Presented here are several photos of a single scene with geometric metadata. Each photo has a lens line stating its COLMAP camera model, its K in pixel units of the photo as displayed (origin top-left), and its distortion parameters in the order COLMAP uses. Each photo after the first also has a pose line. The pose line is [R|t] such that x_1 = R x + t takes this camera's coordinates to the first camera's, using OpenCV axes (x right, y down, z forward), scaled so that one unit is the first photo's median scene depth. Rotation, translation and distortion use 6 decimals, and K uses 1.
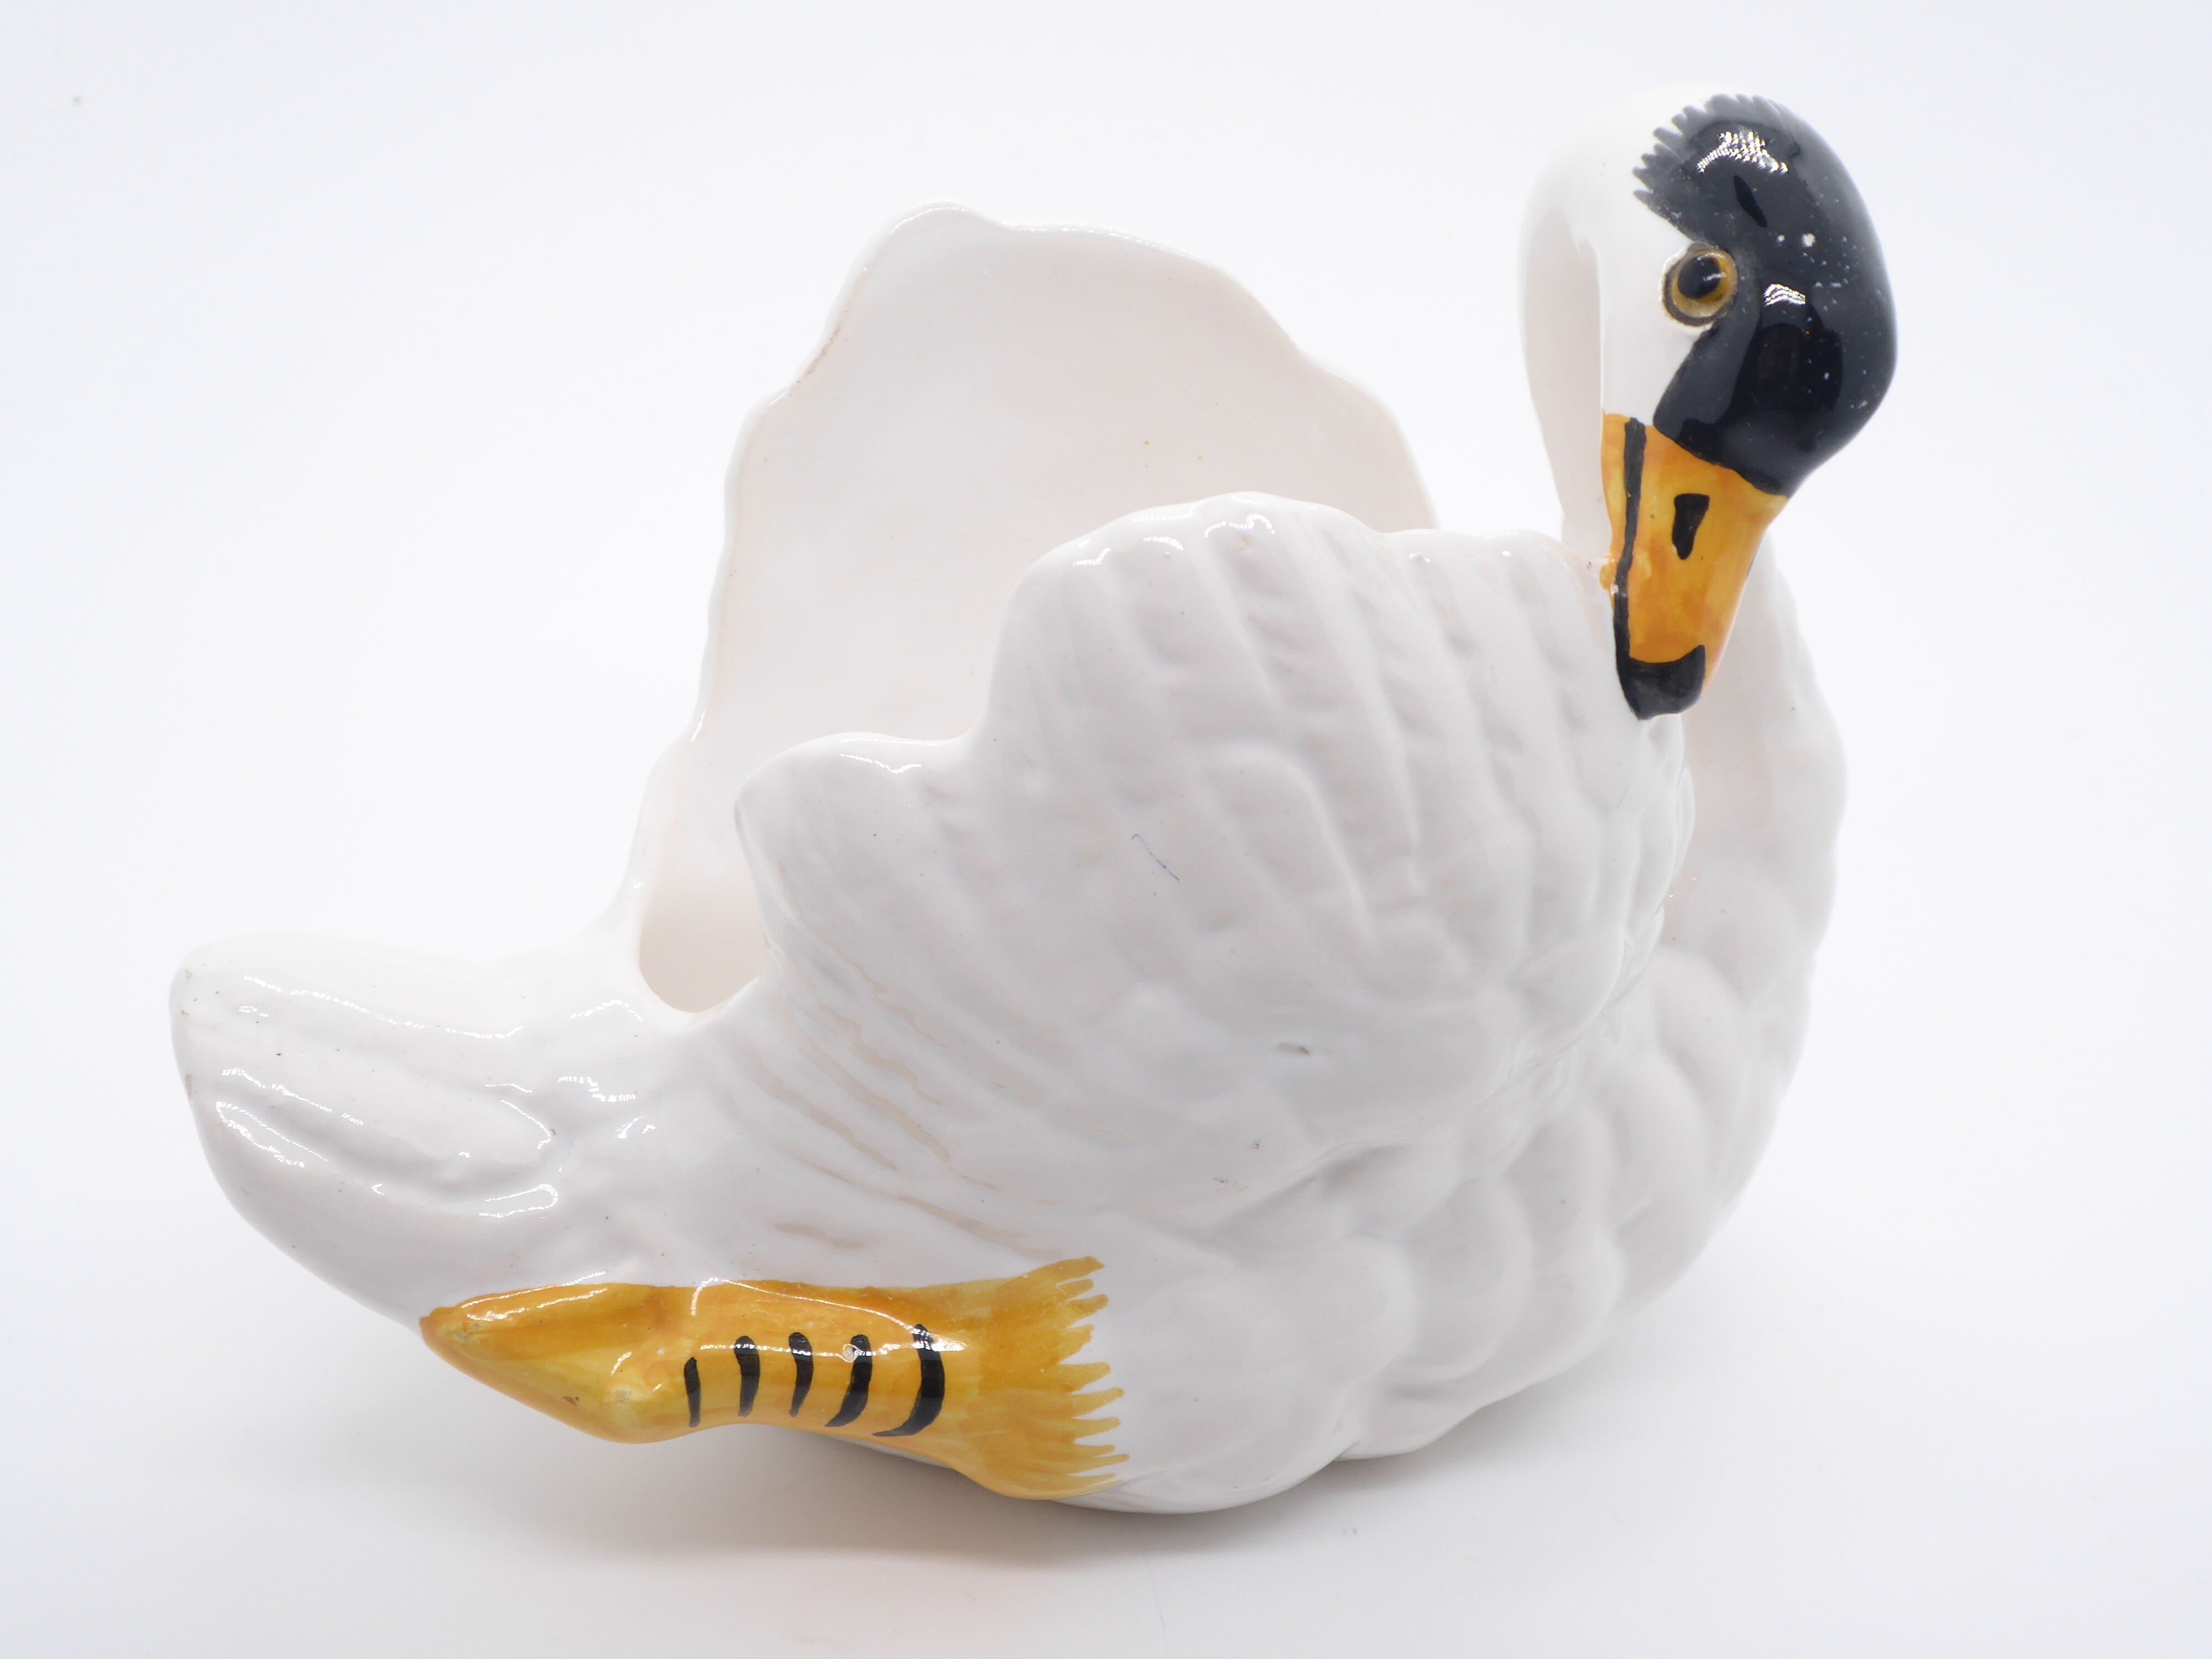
lens RADIAL K [[3130.9, 0, 1121.2], [0, 3130.9, 831.9], [0, 0, 1]] dist [-0.019170, 0.000000]
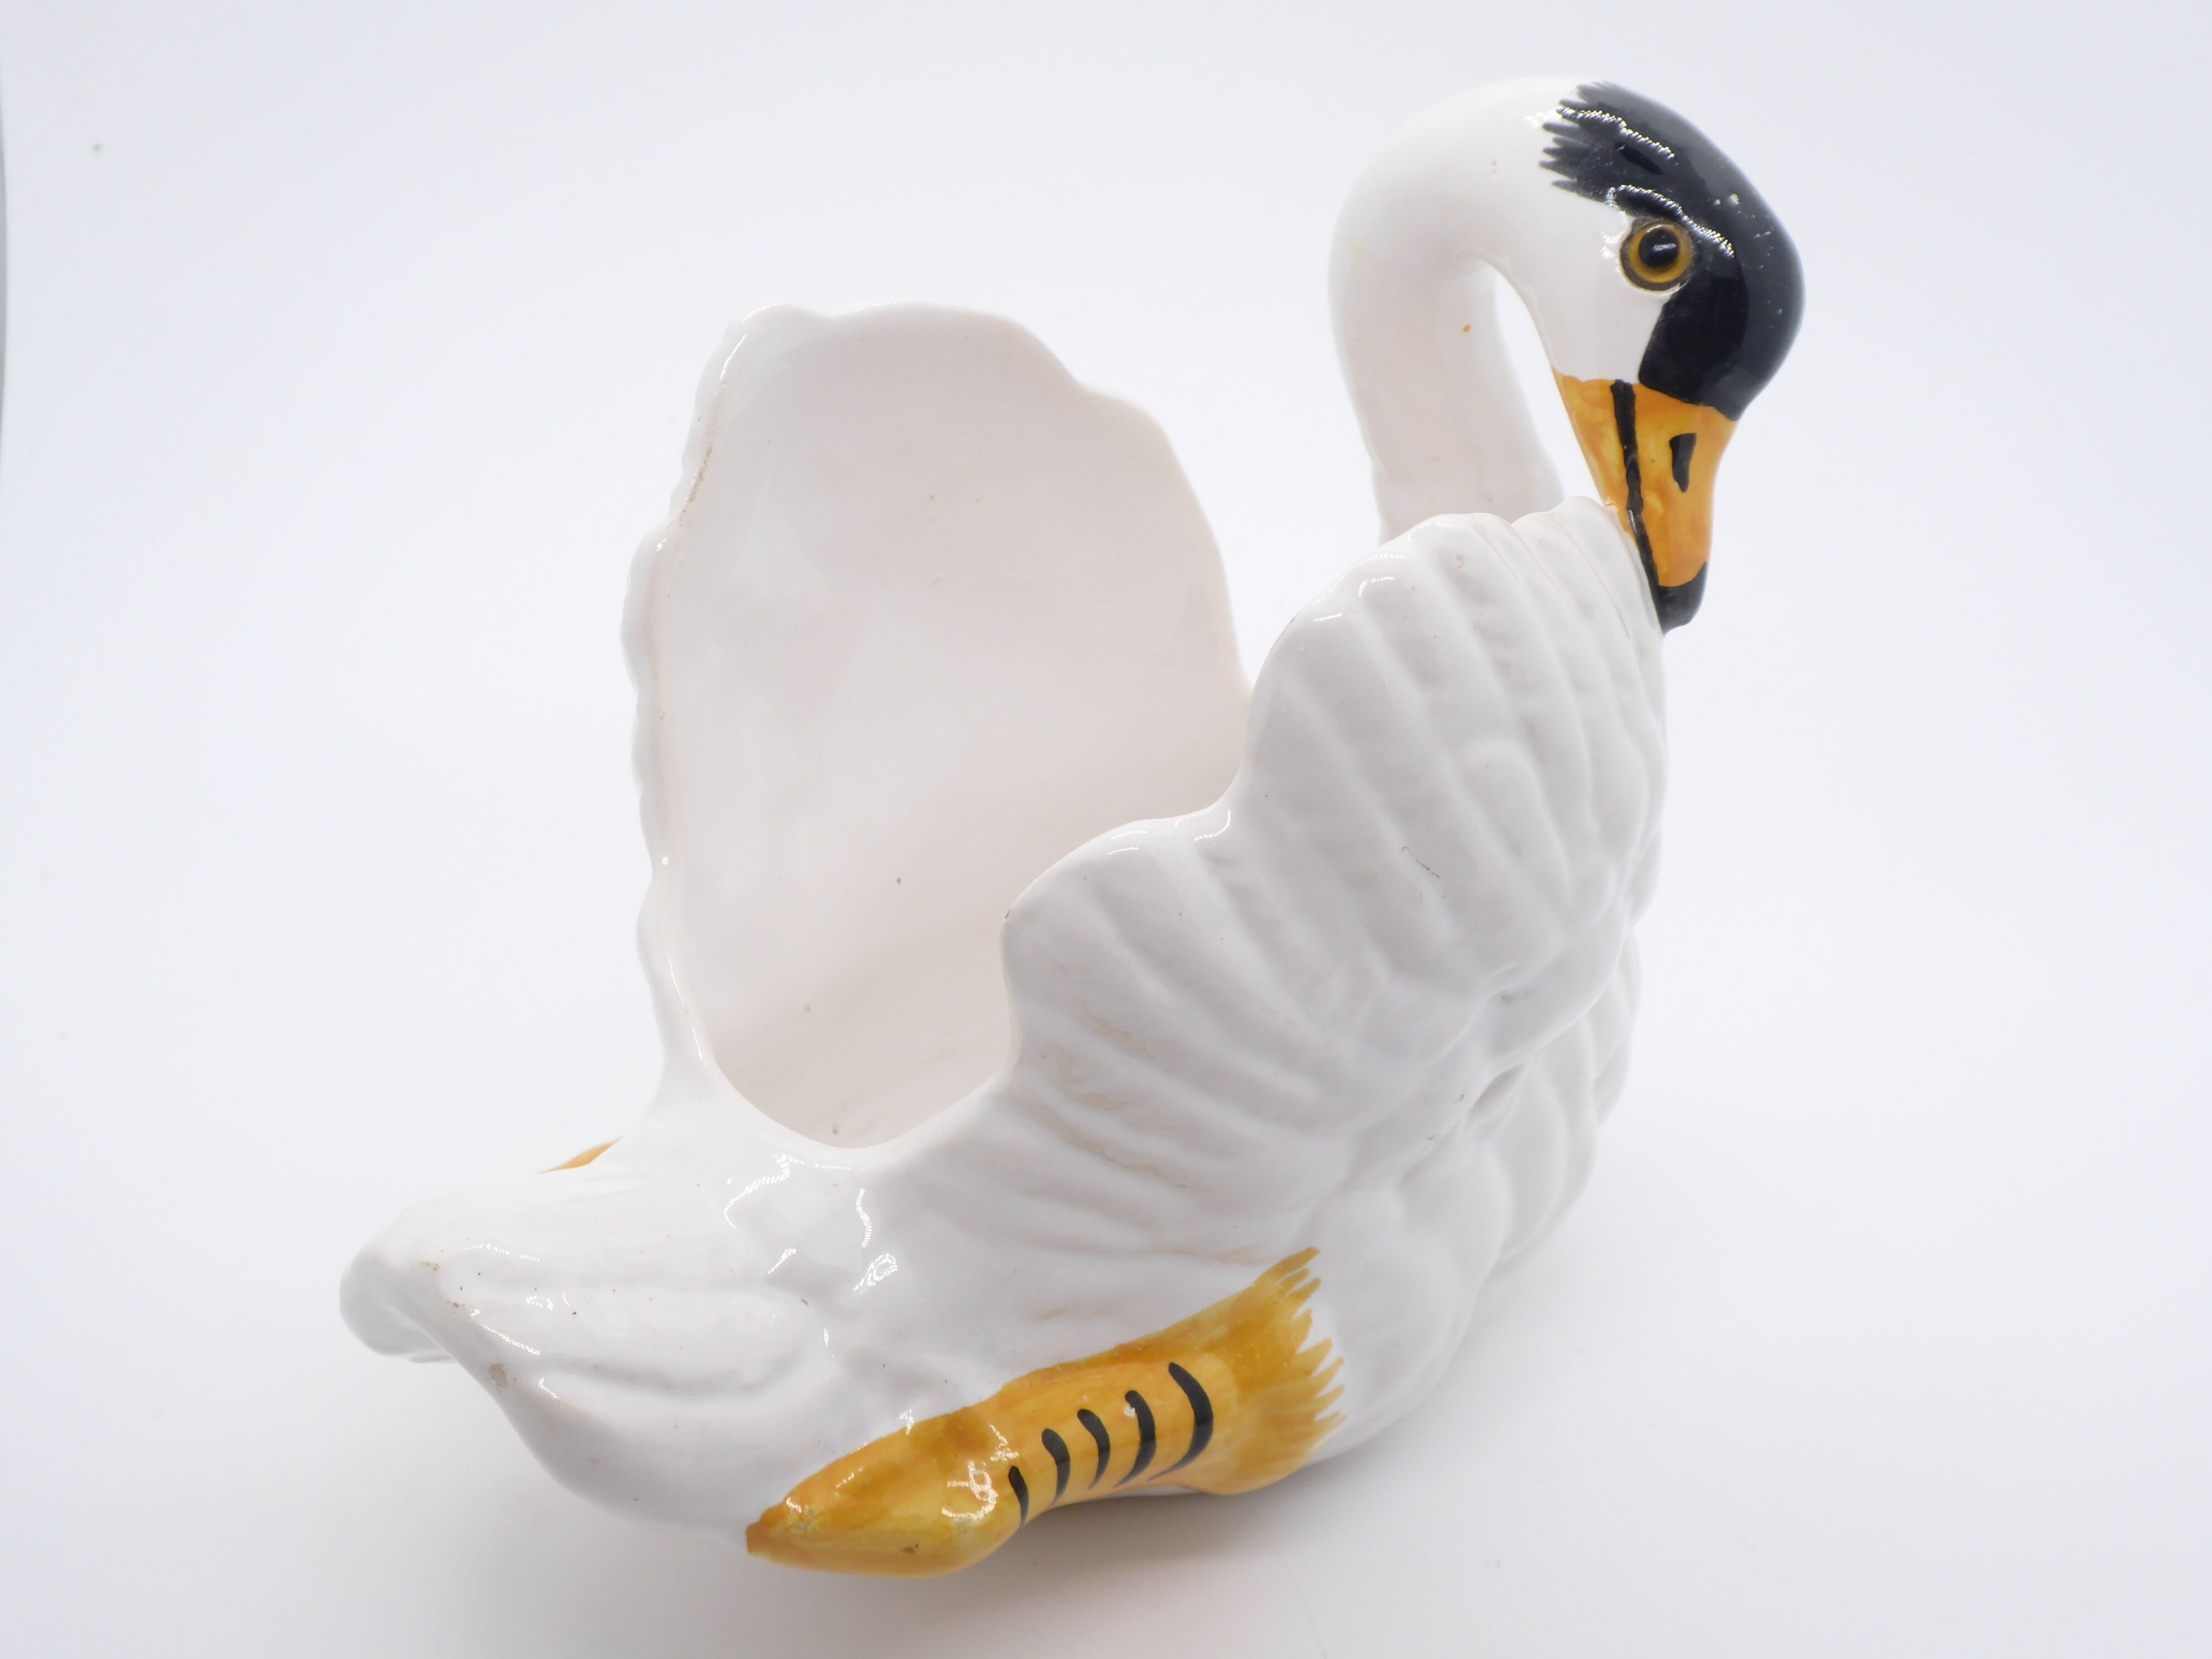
lens RADIAL K [[3130.9, 0, 1093.5], [0, 3130.9, 831.6], [0, 0, 1]] dist [-0.019170, 0.000000]
pose [[0.861515, -0.260962, 0.435535, -0.524008], [0.248176, 0.964785, 0.087169, -0.117645], [-0.442946, 0.032993, 0.895941, 0.072988]]
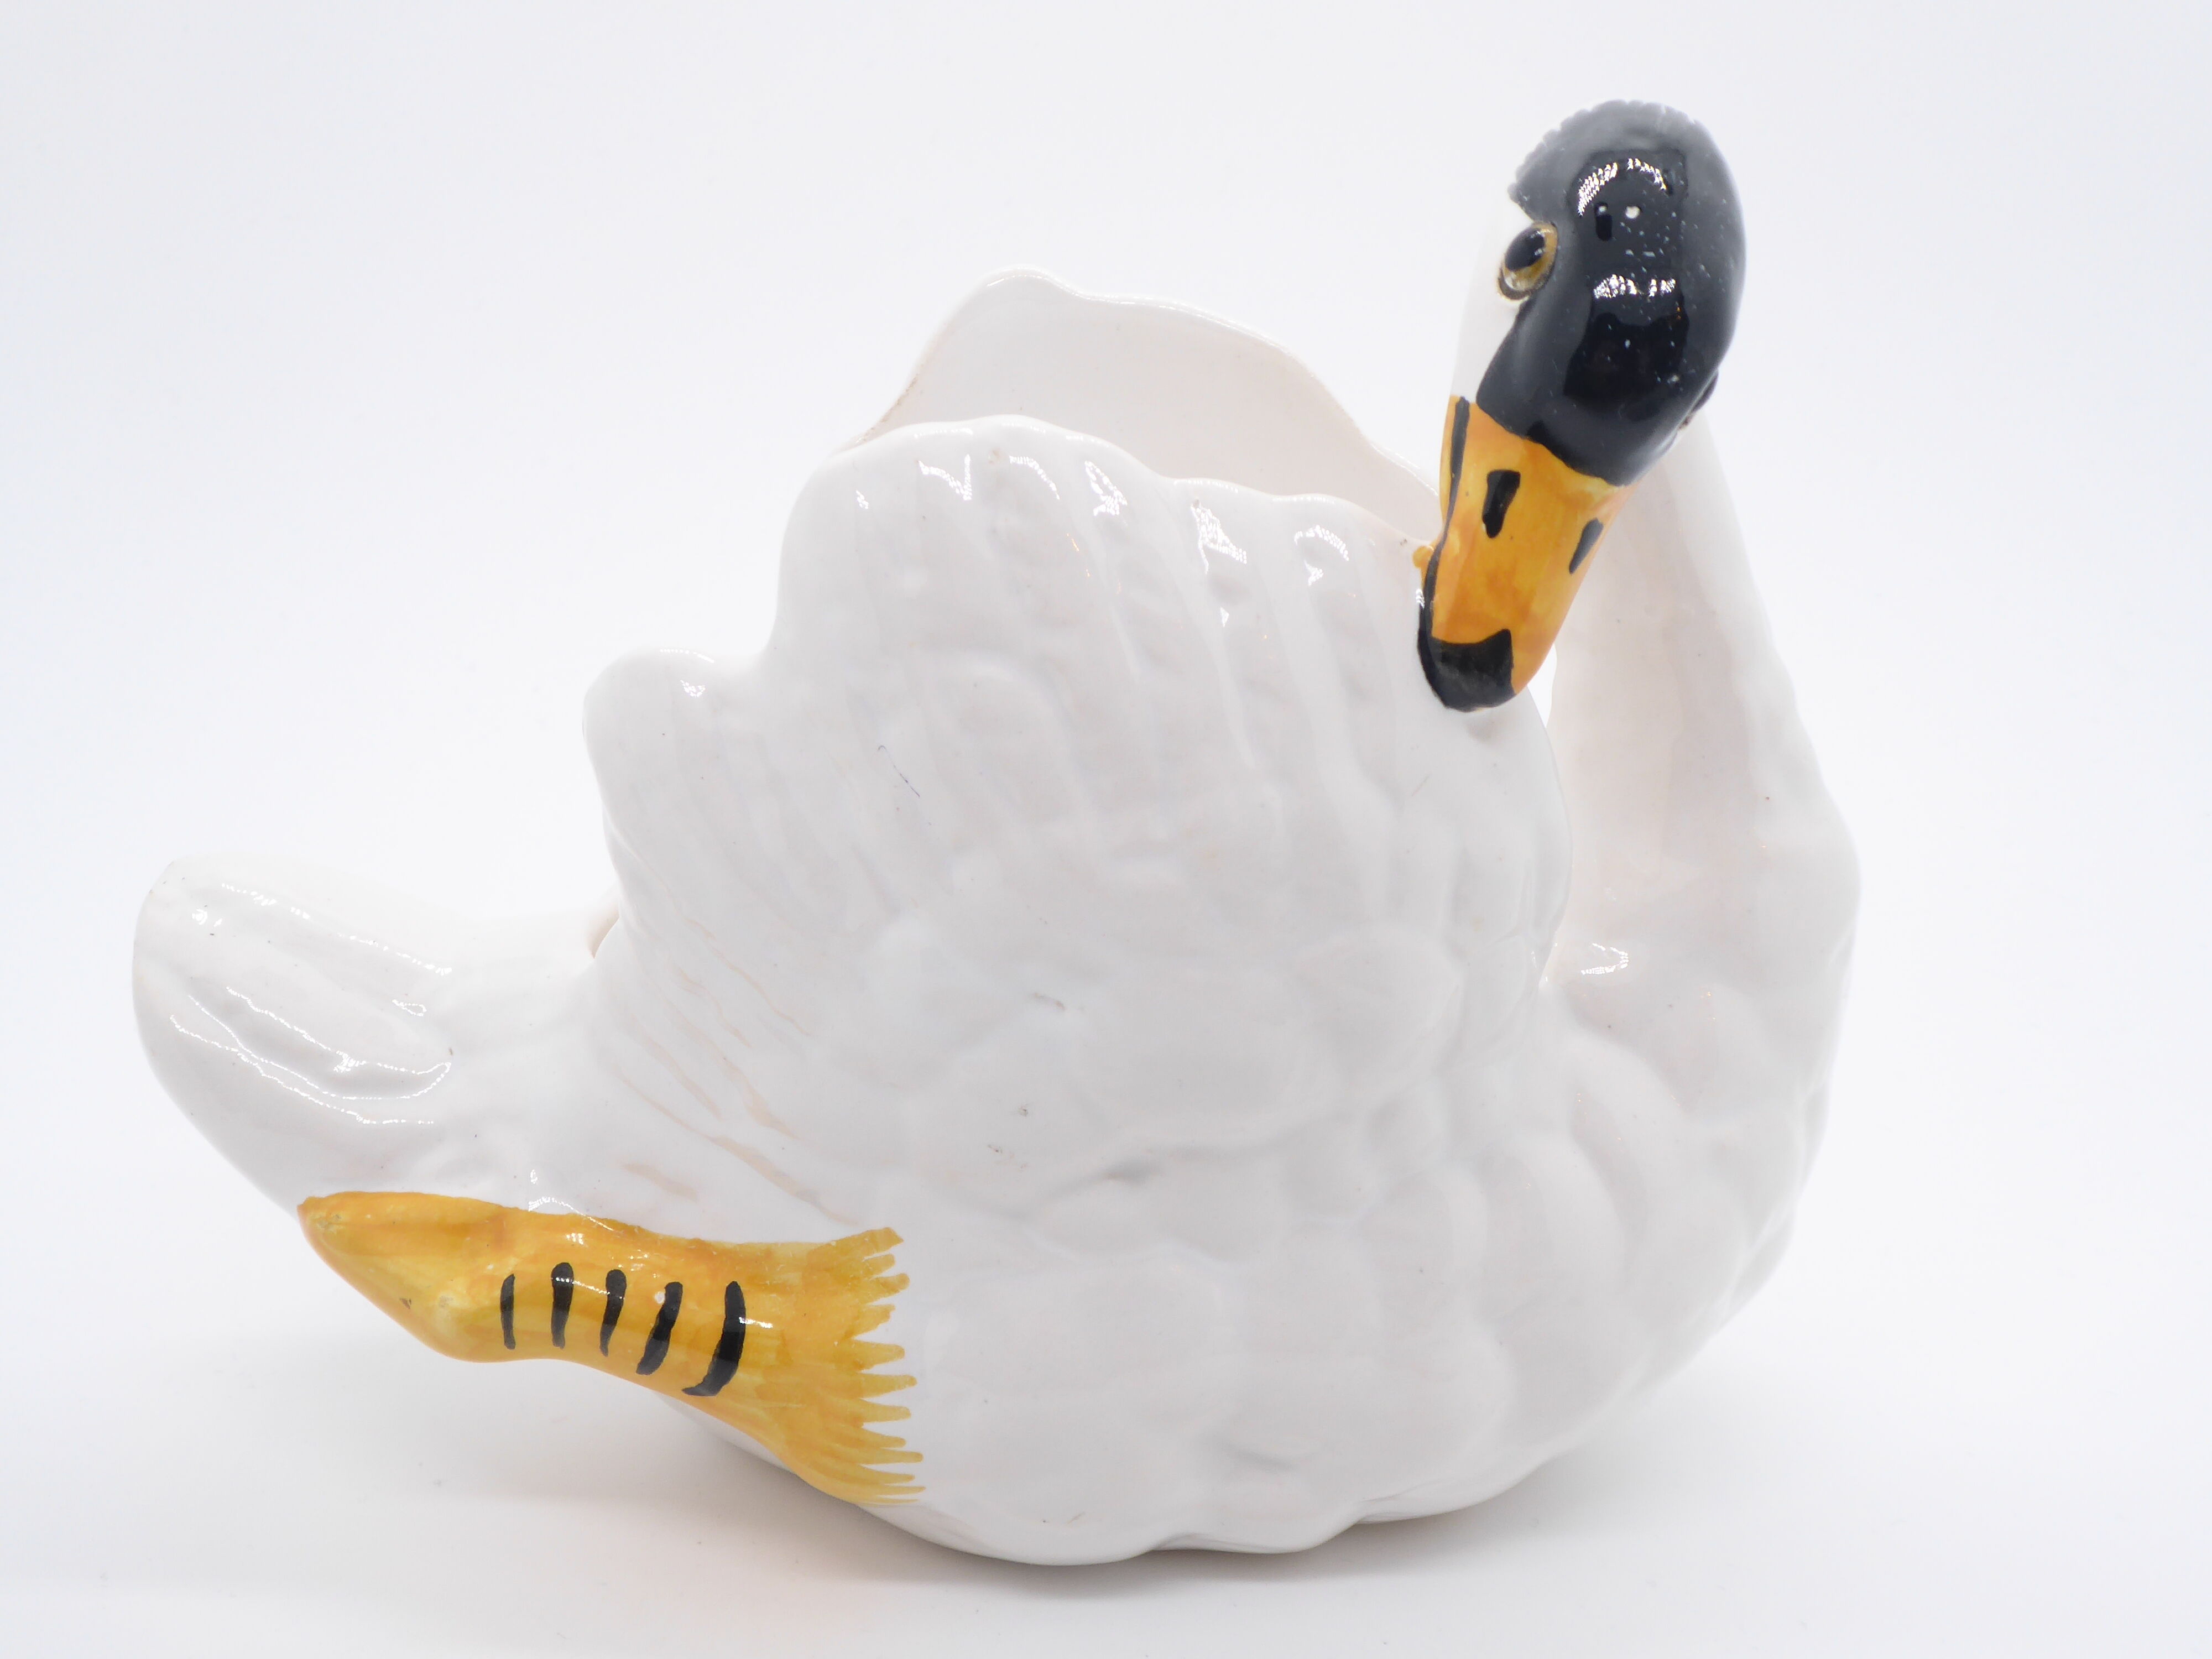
lens RADIAL K [[3130.9, 0, 1121.0], [0, 3130.9, 811.1], [0, 0, 1]] dist [-0.019170, 0.000000]
pose [[0.942947, 0.085927, -0.321664, 0.379747], [-0.143903, 0.976404, -0.161018, 0.162533], [0.300239, 0.198120, 0.933062, 0.081408]]
